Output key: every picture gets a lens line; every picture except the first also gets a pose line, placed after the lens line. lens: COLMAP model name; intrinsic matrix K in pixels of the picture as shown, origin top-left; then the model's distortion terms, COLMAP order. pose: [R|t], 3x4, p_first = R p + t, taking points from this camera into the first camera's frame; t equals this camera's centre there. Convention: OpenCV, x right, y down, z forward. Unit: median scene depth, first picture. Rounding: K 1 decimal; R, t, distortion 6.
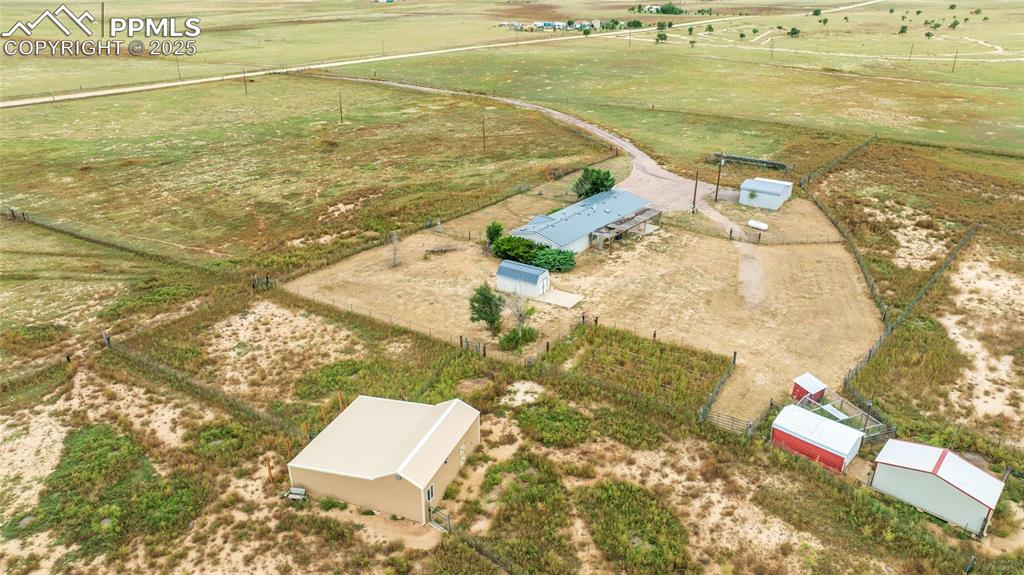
lens RADIAL K [[722.7, 0, 512.0], [0, 722.7, 287.5], [0, 0, 1]] dist [-0.014389, -0.005443]
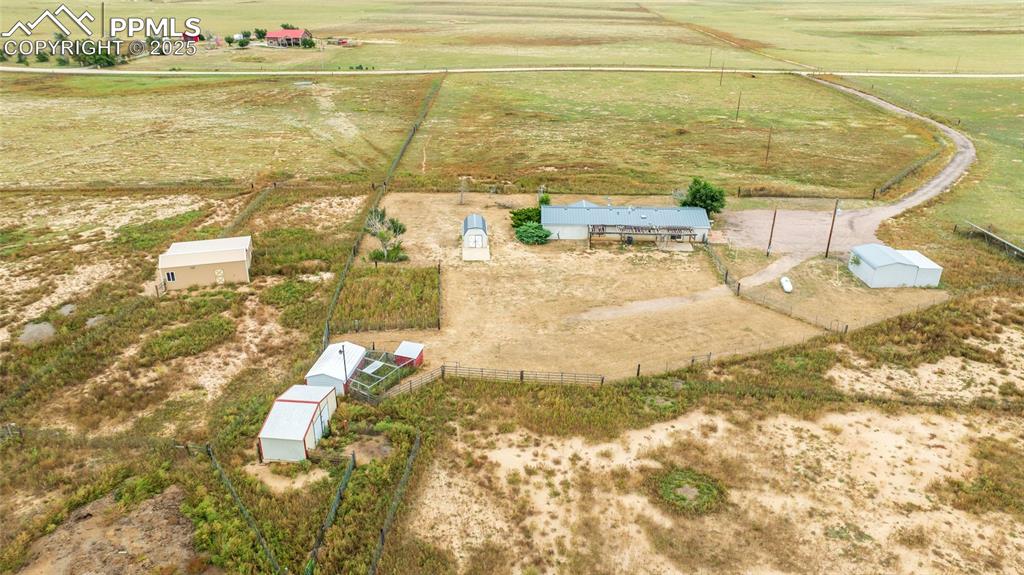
lens RADIAL K [[724.0, 0, 512.0], [0, 724.0, 287.5], [0, 0, 1]] dist [-0.037842, 0.049017]
pose [[0.588830, 0.335561, -0.735308, 1.224062], [-0.337542, 0.928708, 0.153518, -0.166886], [0.734401, 0.157801, 0.660117, 0.364826]]
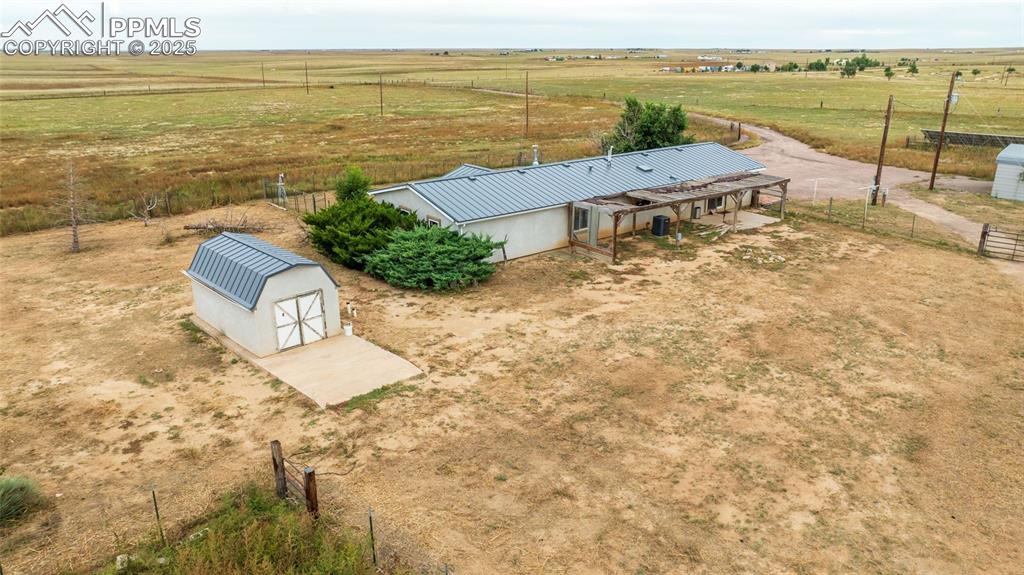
lens RADIAL K [[722.7, 0, 512.0], [0, 722.7, 287.5], [0, 0, 1]] dist [-0.014389, -0.005443]
pose [[0.971199, 0.076864, -0.225531, 0.244691], [-0.097539, 0.991848, -0.081993, 0.001108], [0.217390, 0.101629, 0.970780, 0.935131]]
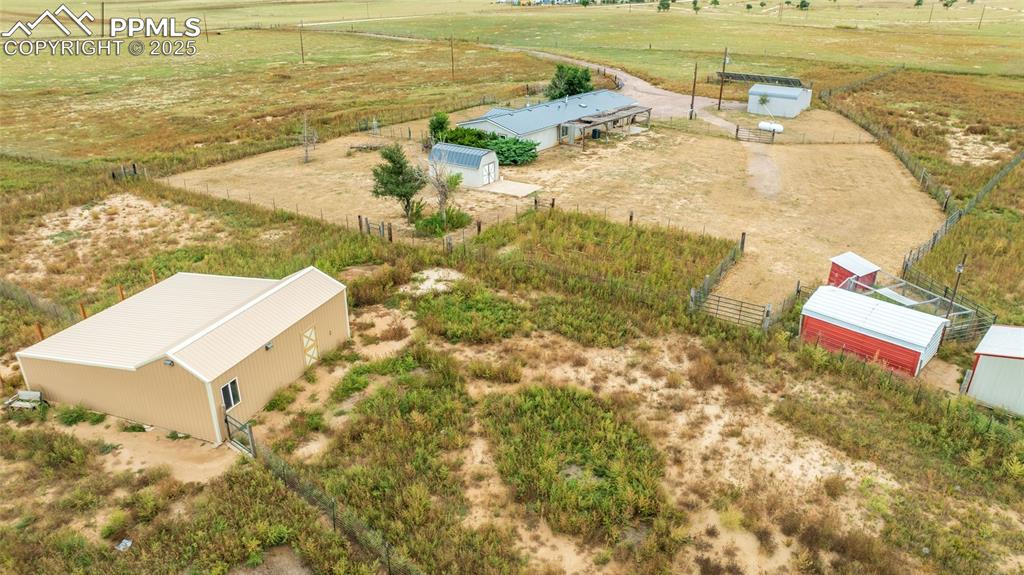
lens RADIAL K [[724.0, 0, 512.0], [0, 724.0, 287.5], [0, 0, 1]] dist [-0.037842, 0.049017]
pose [[0.999971, 0.003949, -0.006543, 0.093076], [-0.003945, 0.999992, 0.000589, 0.149592], [0.006545, -0.000563, 0.999978, 0.311003]]
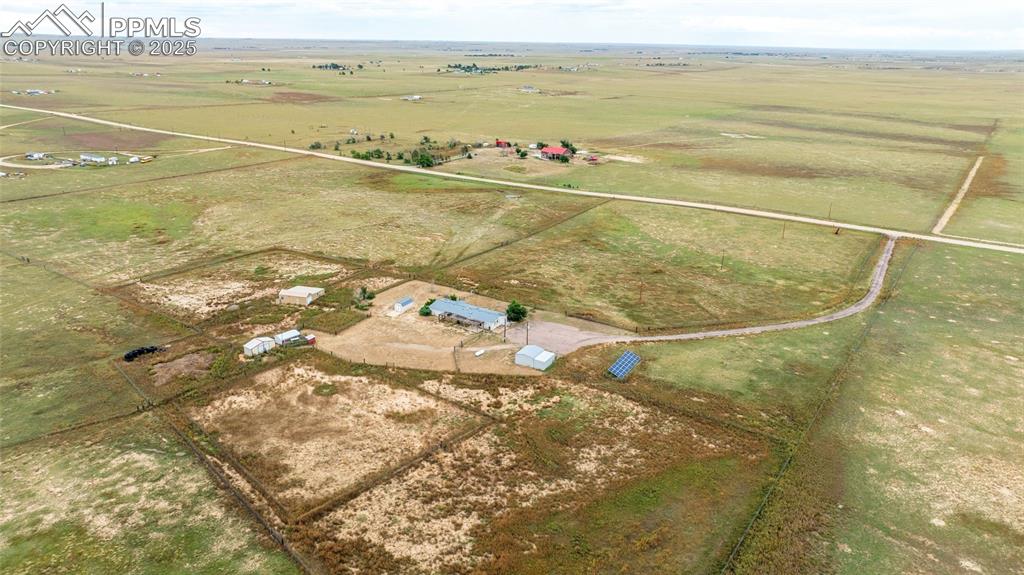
lens RADIAL K [[724.0, 0, 512.0], [0, 724.0, 287.5], [0, 0, 1]] dist [-0.037842, 0.049017]
pose [[0.080329, 0.331604, -0.939993, 3.221192], [-0.418276, 0.867206, 0.270183, -1.213659], [0.904761, 0.371472, 0.208364, 1.017082]]
